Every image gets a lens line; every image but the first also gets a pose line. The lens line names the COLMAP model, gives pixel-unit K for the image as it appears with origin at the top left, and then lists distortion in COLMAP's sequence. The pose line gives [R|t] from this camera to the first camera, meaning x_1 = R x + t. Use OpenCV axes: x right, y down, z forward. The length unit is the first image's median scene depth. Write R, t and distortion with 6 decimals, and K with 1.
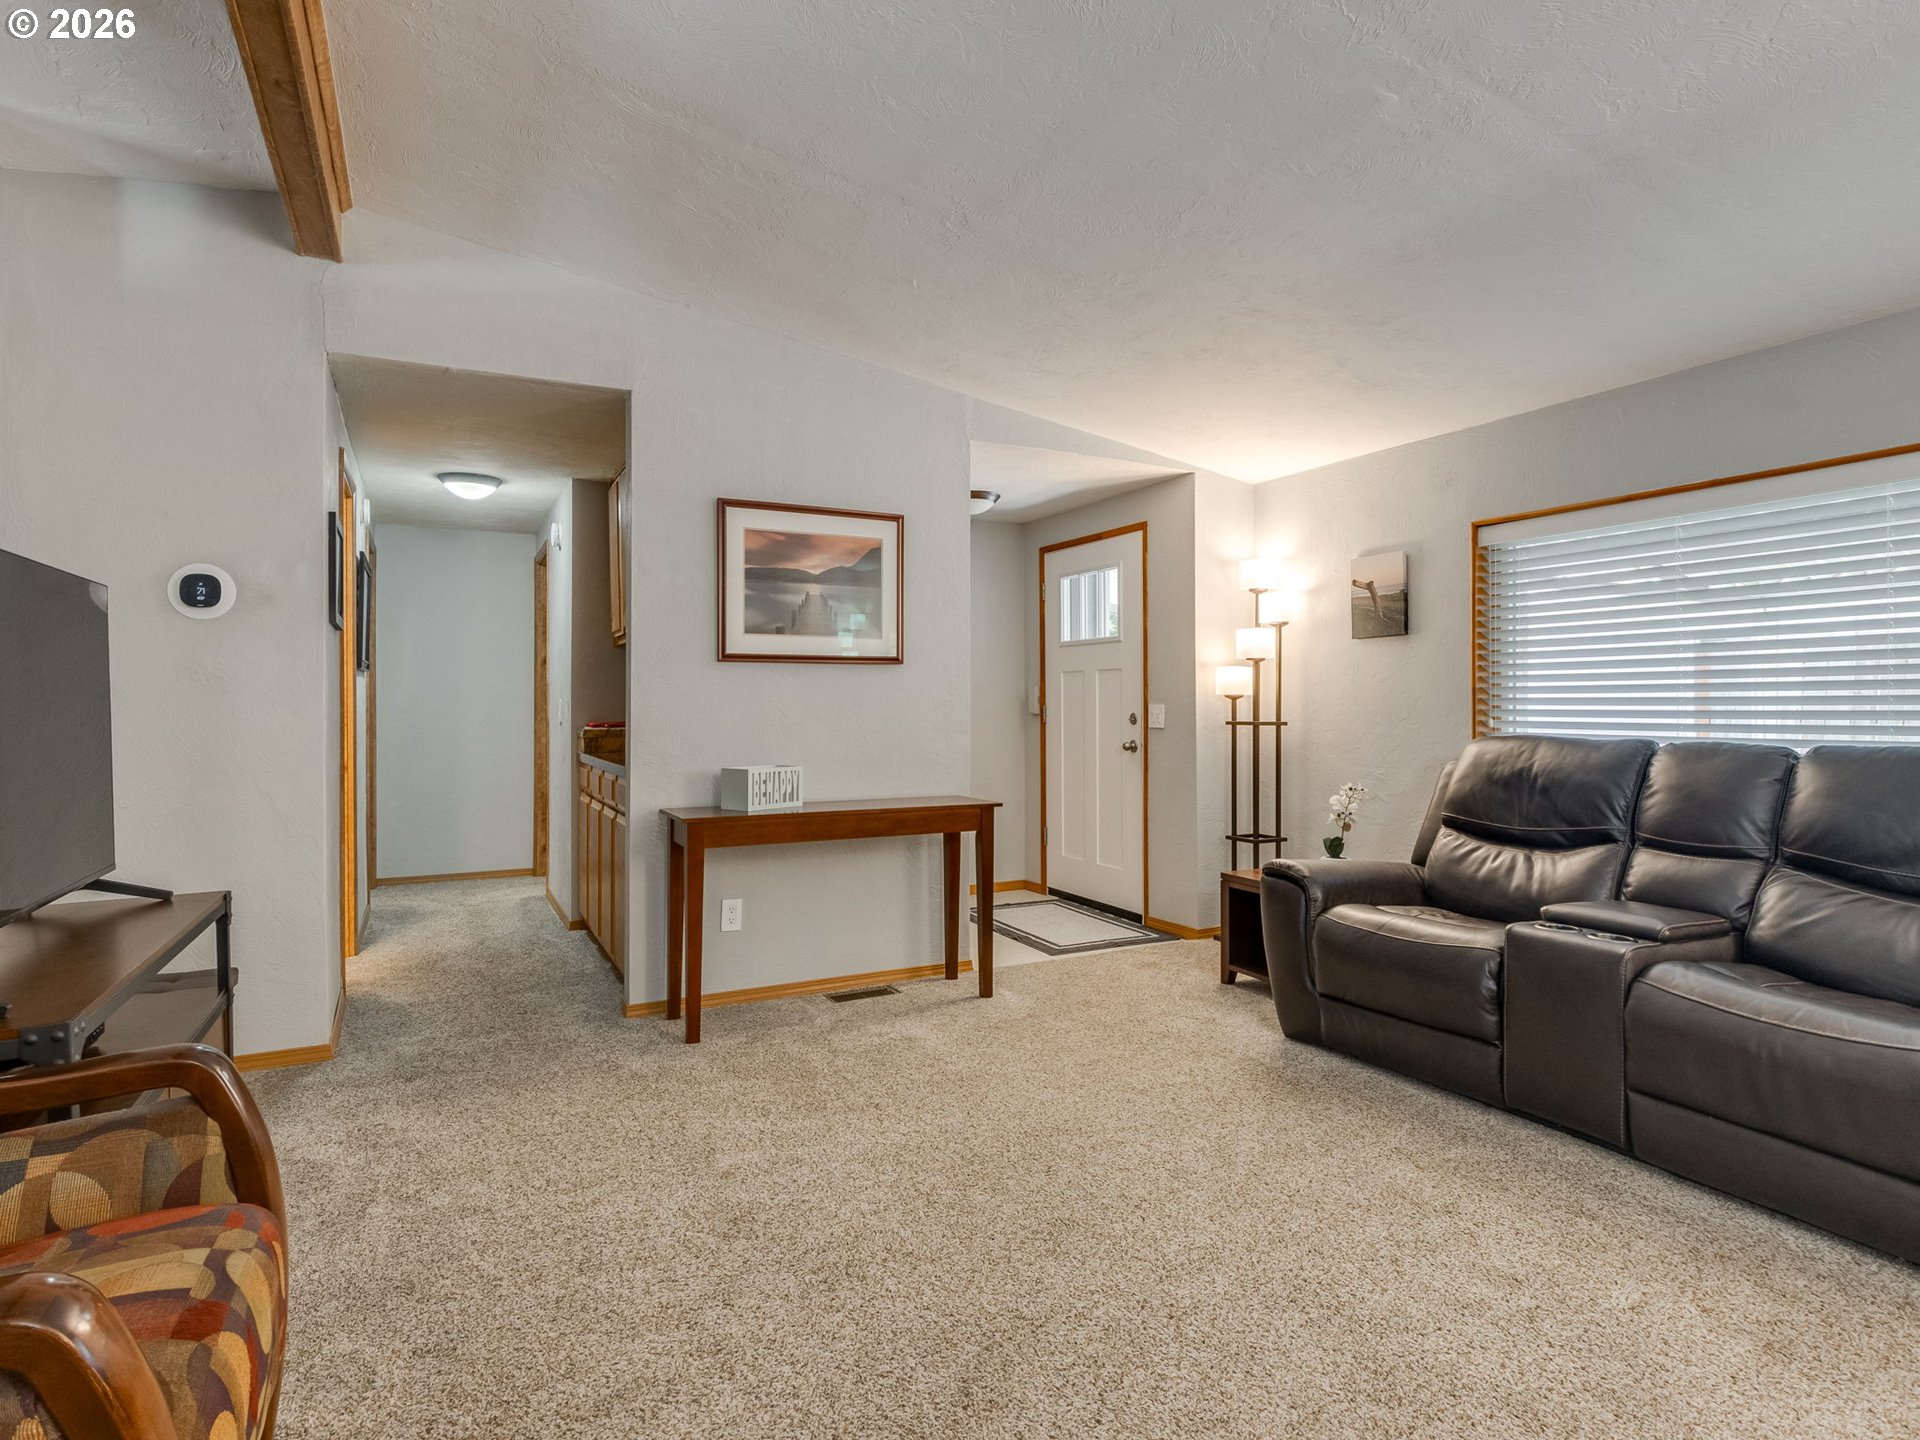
lens RADIAL K [[1012.5, 0, 953.3], [0, 1012.5, 700.7], [0, 0, 1]] dist [-0.002655, -0.002506]
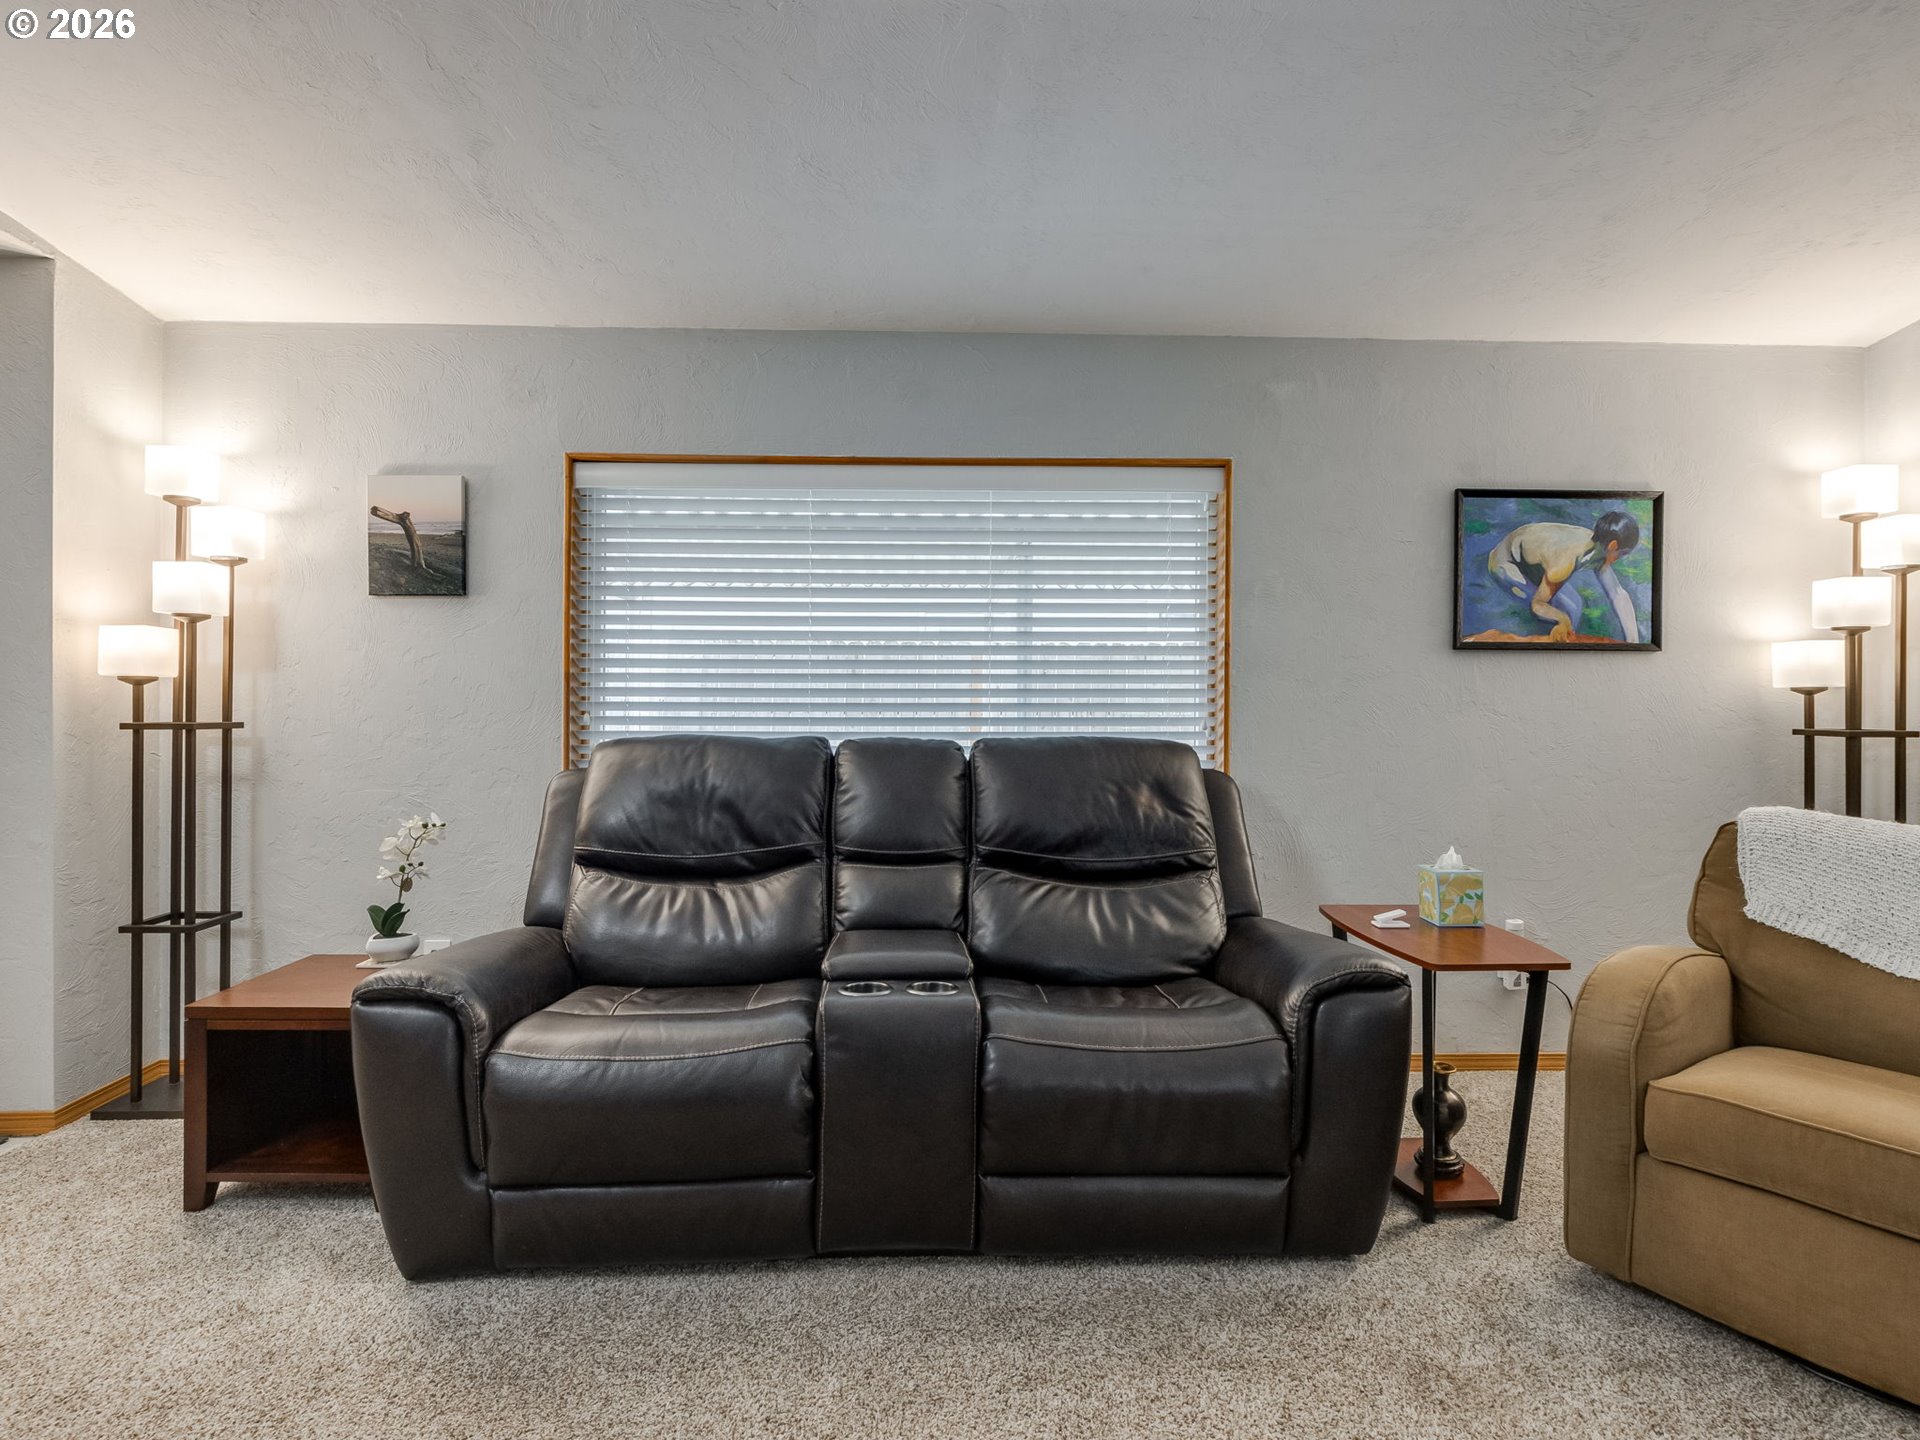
lens RADIAL K [[1012.5, 0, 953.3], [0, 1012.5, 700.7], [0, 0, 1]] dist [-0.002655, -0.002506]
pose [[0.436746, 0.001133, 0.899584, -0.042110], [-0.007141, 0.999972, 0.002207, 0.004393], [-0.899557, -0.007388, 0.436742, 0.448464]]
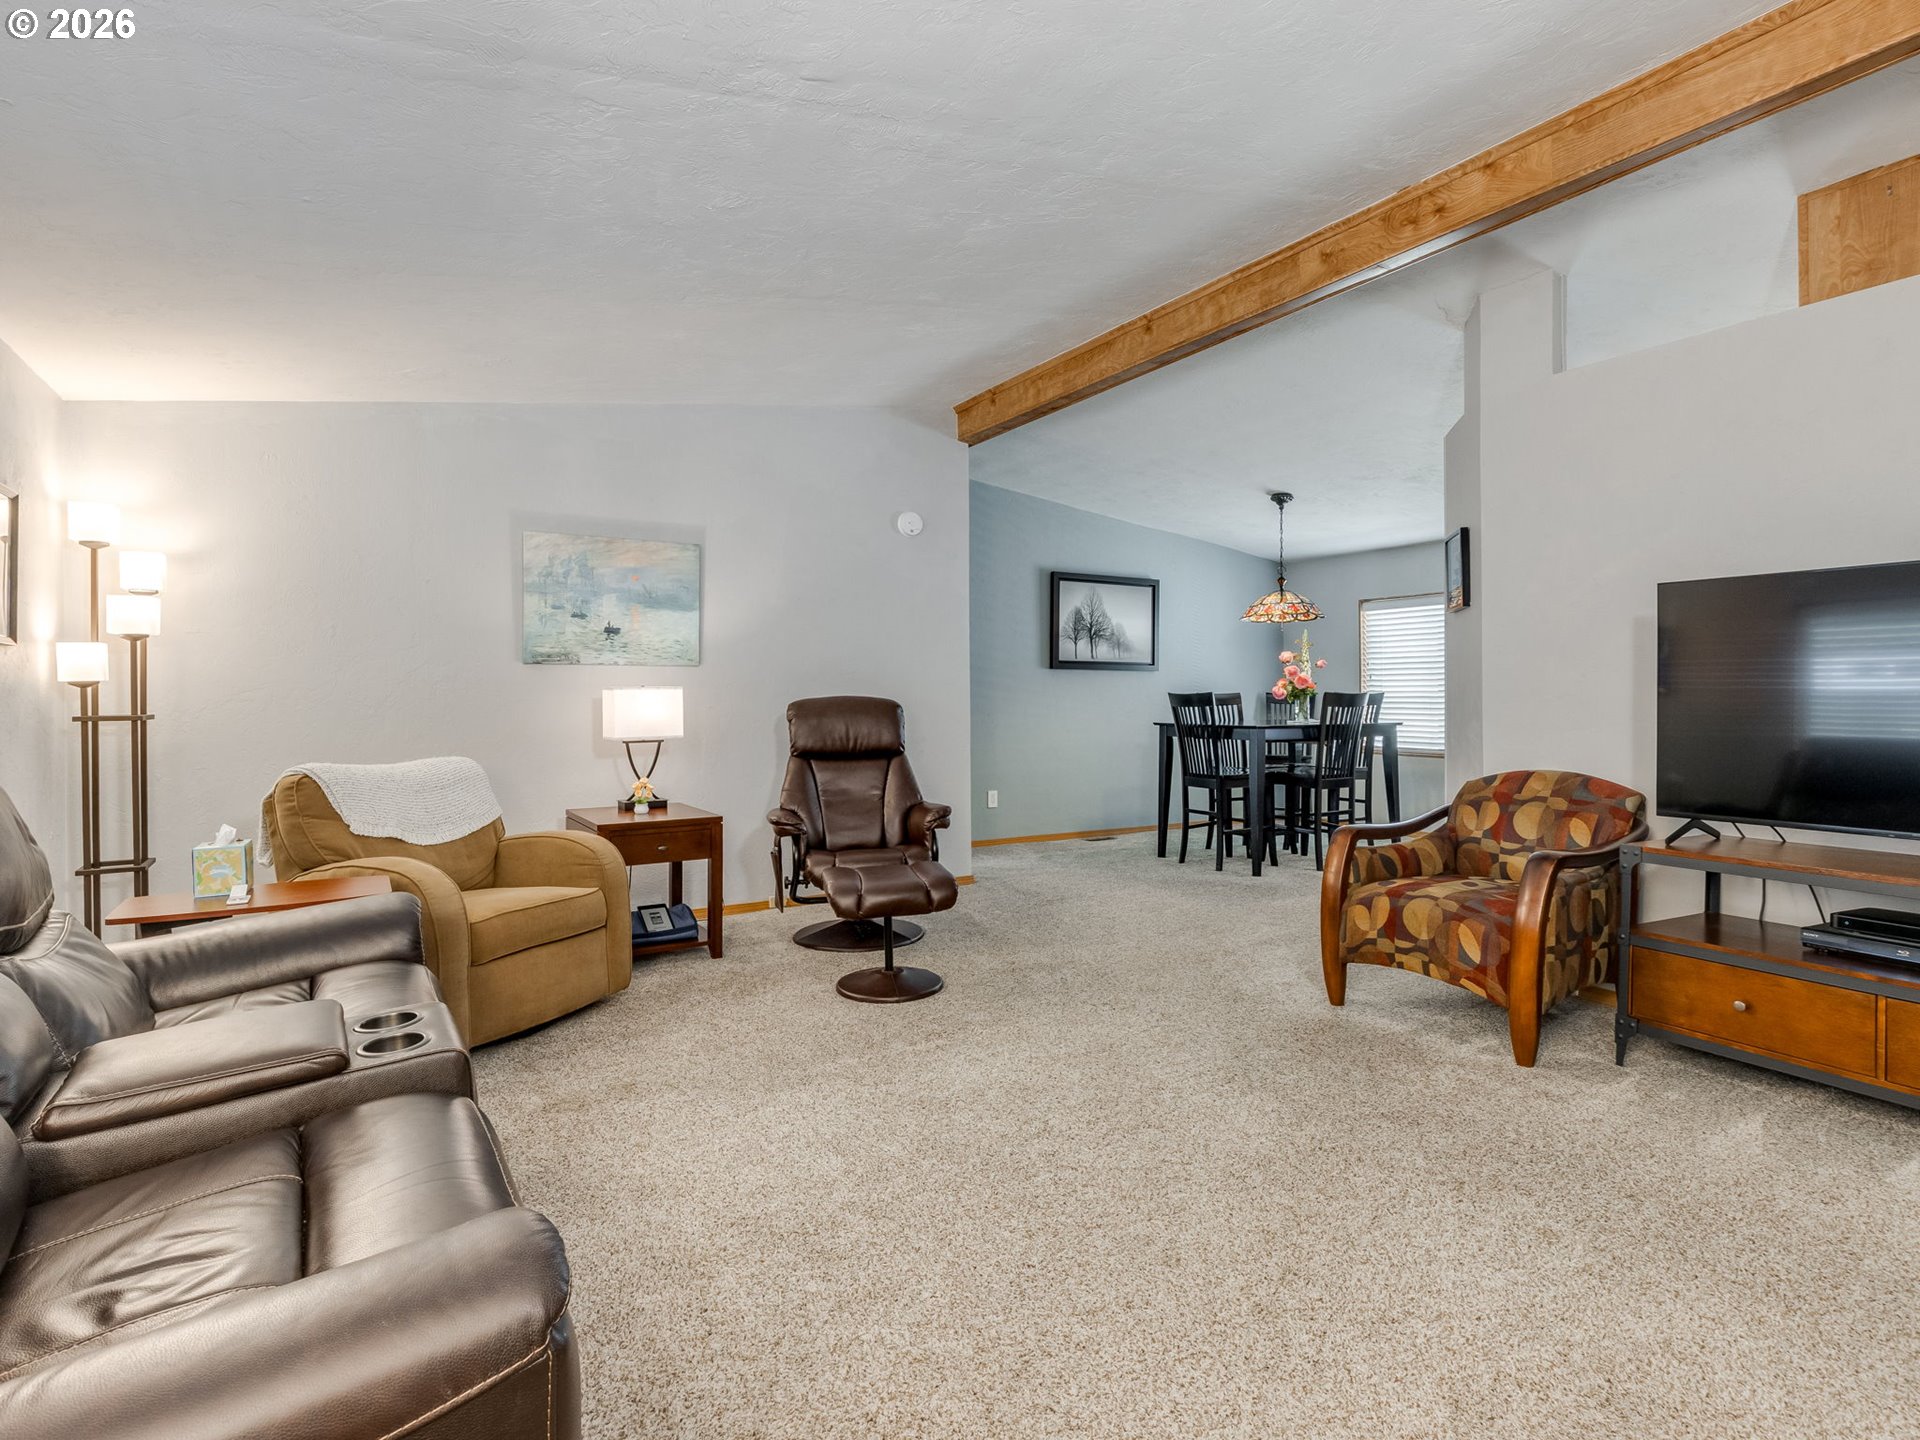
lens RADIAL K [[1003.1, 0, 969.7], [0, 1003.1, 687.0], [0, 0, 1]] dist [0.003225, 0.000161]
pose [[-0.998512, 0.008231, -0.053900, 0.182669], [0.008392, 0.999961, -0.002776, 0.005197], [0.053875, -0.003224, -0.998542, 1.195233]]
